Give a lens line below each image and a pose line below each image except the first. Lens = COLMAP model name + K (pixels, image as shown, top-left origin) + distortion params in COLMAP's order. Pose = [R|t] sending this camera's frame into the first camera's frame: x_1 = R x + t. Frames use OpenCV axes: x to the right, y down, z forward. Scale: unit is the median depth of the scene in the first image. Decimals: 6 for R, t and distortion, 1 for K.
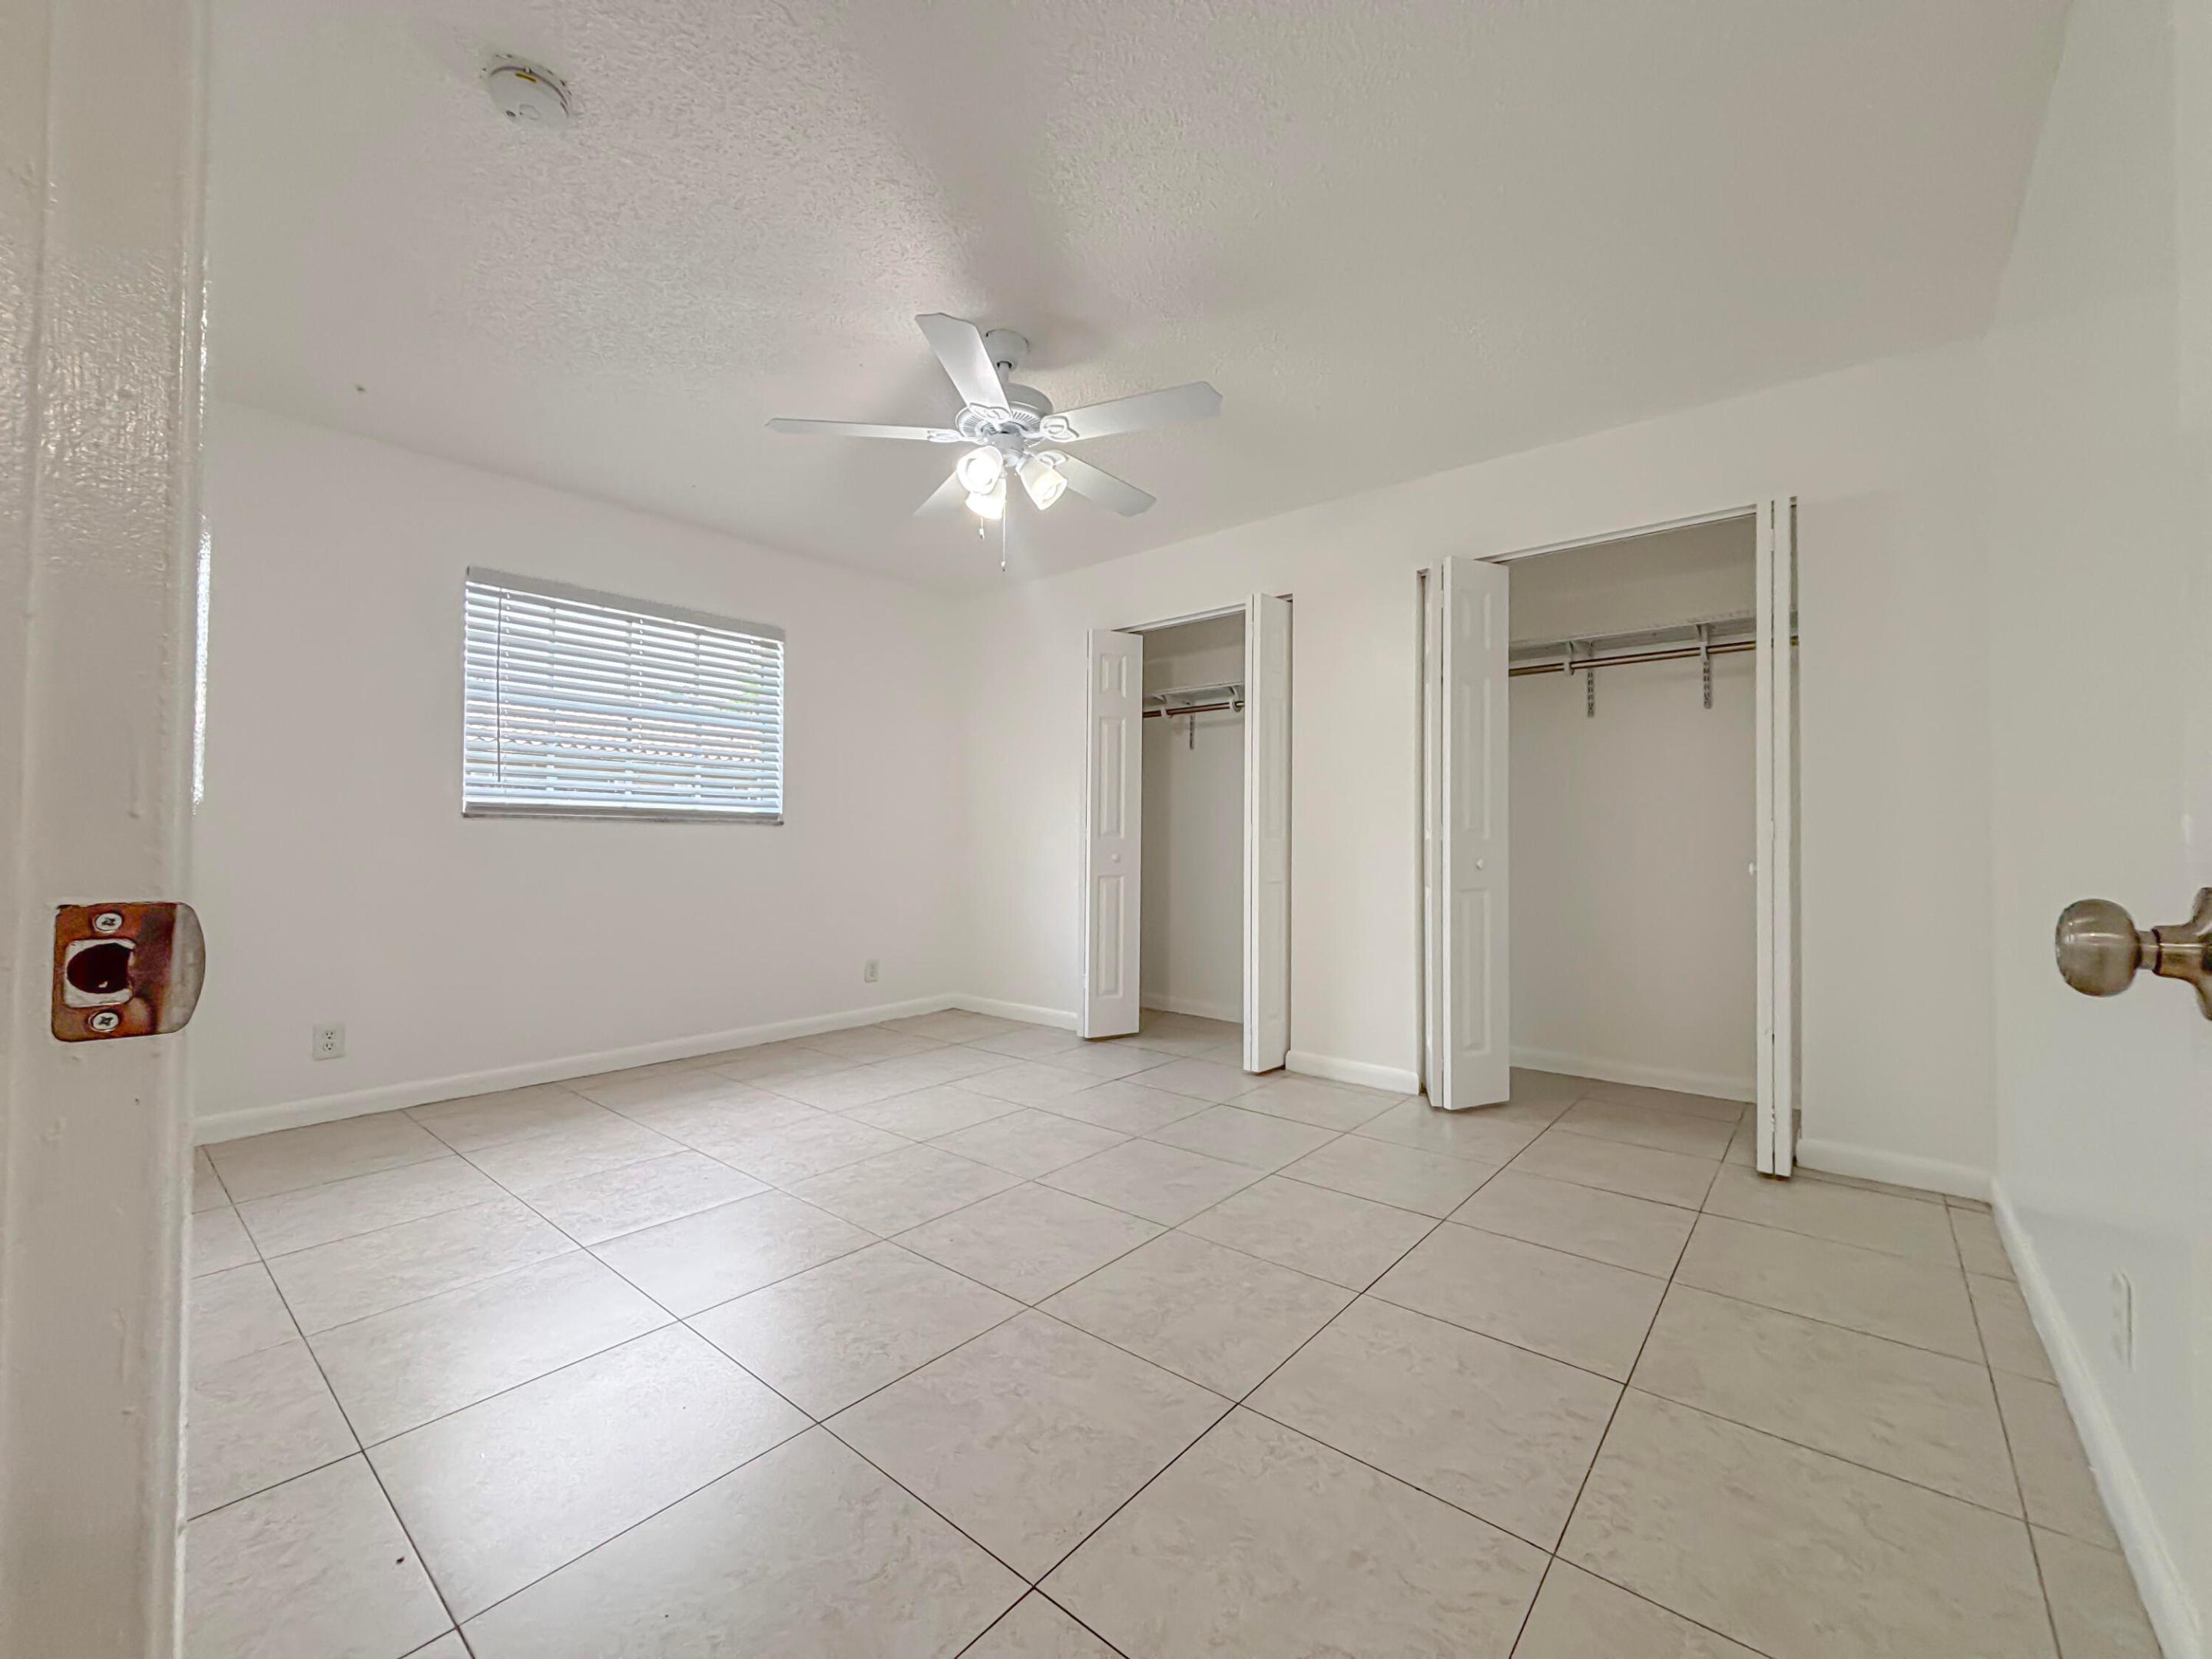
lens RADIAL K [[899.4, 0, 1106.4], [0, 899.4, 836.3], [0, 0, 1]] dist [-0.003274, -0.001561]
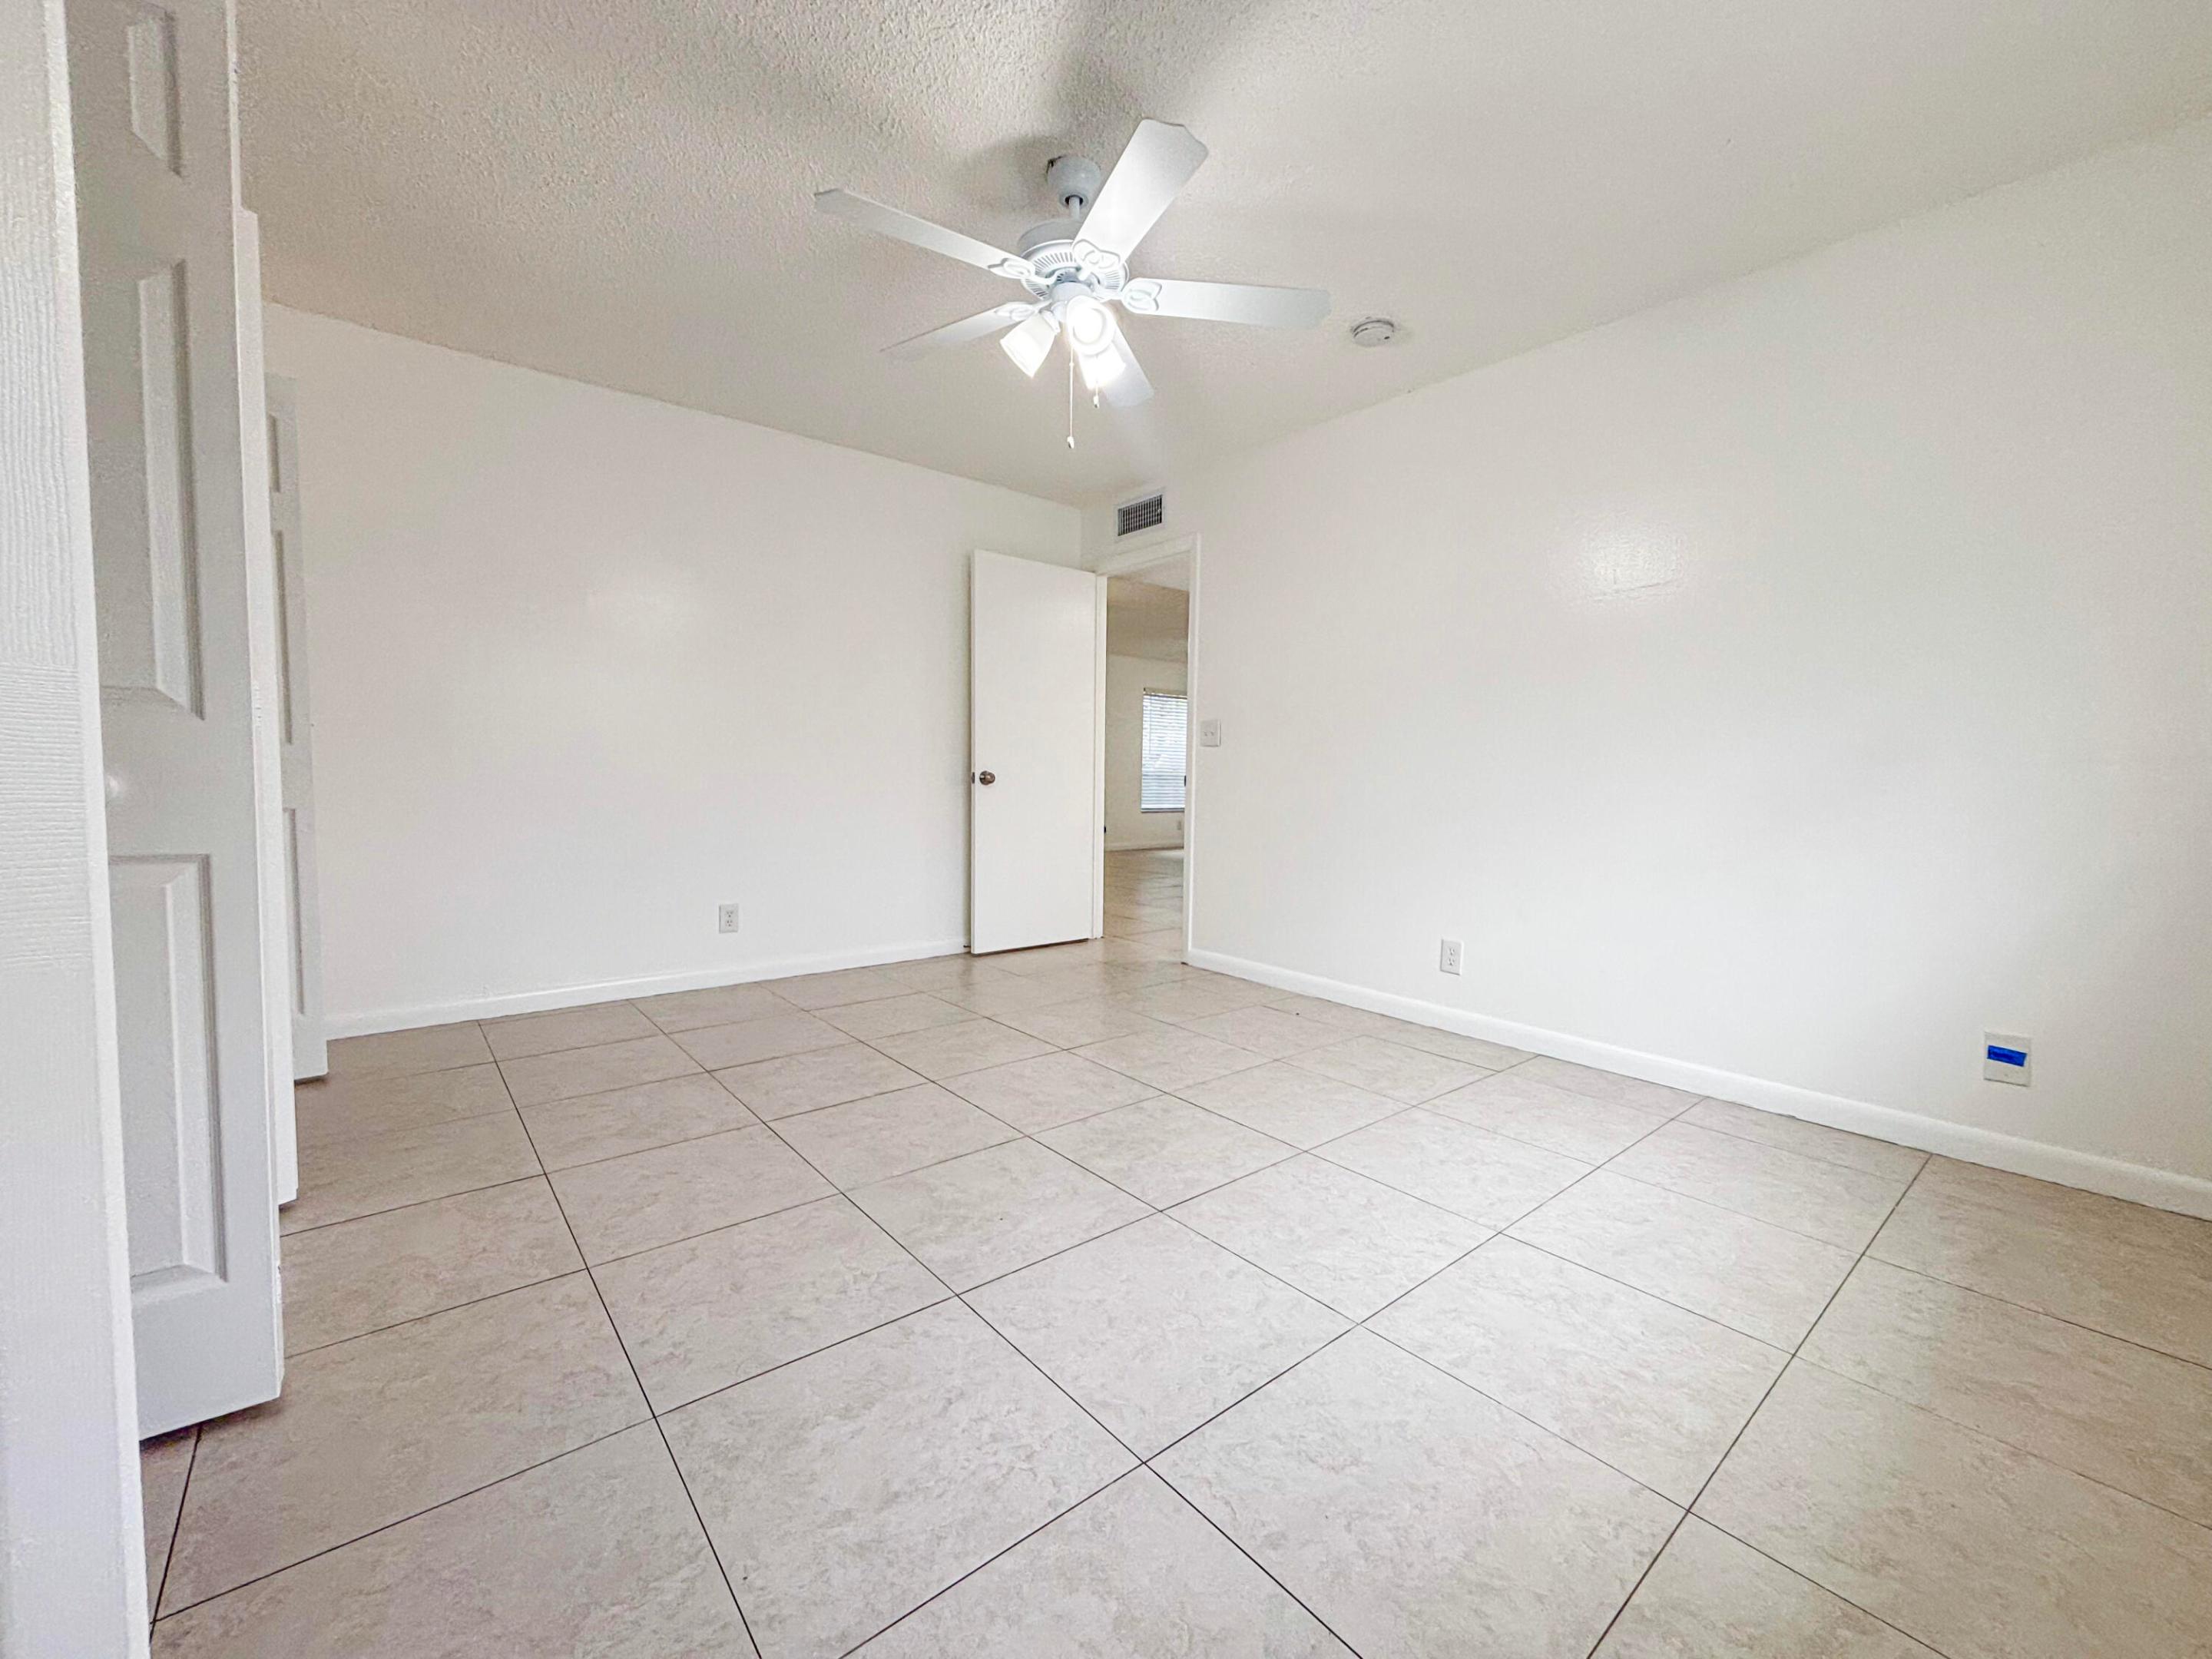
lens RADIAL K [[899.4, 0, 1103.3], [0, 899.4, 818.1], [0, 0, 1]] dist [-0.003274, -0.001561]
pose [[-0.983913, -0.025682, 0.176791, -0.333494], [-0.018727, 0.998988, 0.040893, 0.026637], [-0.177663, 0.036924, -0.983398, 1.999829]]
